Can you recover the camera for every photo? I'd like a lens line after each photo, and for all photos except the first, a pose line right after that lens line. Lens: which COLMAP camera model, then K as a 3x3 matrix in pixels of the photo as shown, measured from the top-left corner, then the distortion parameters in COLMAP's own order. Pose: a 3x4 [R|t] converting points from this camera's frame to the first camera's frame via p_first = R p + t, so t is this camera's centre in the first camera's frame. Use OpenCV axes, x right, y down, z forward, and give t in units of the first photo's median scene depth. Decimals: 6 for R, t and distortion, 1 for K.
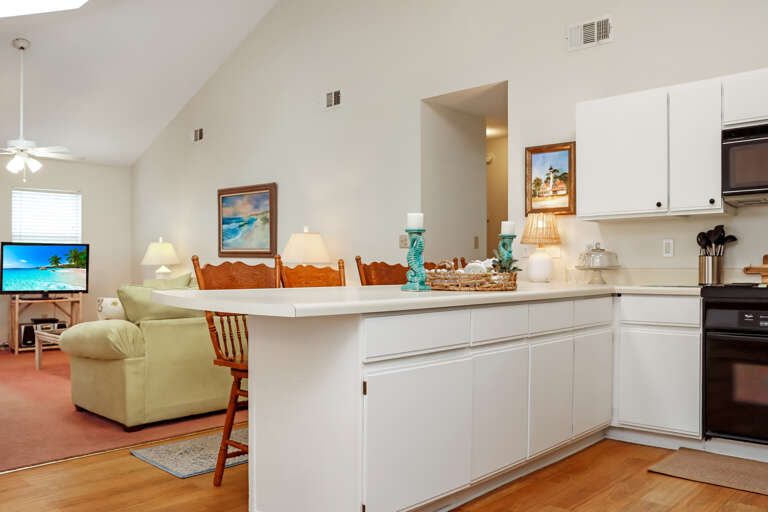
lens RADIAL K [[669.8, 0, 382.6], [0, 669.8, 278.8], [0, 0, 1]] dist [-0.080453, 0.003822]
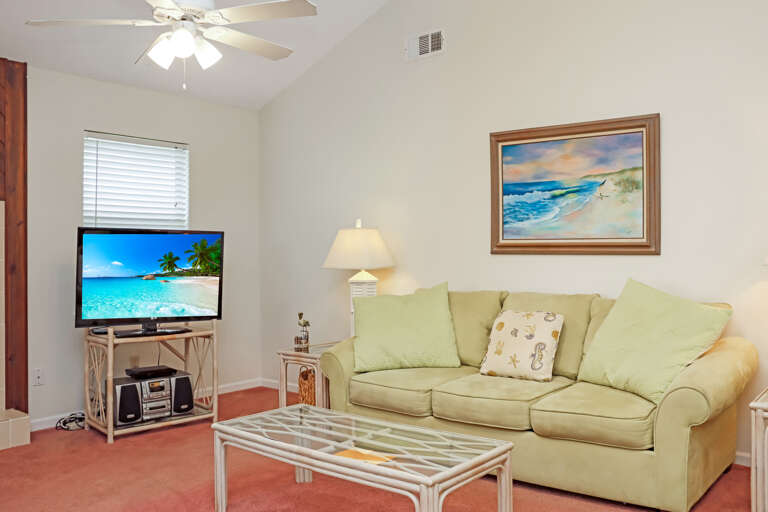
lens RADIAL K [[659.9, 0, 384.0], [0, 659.9, 256.0], [0, 0, 1]] dist [-0.084807, 0.010359]
pose [[0.996546, -0.008960, 0.082562, -0.614281], [0.010910, 0.999671, -0.023205, -0.030765], [-0.082327, 0.024026, 0.996316, 0.739290]]
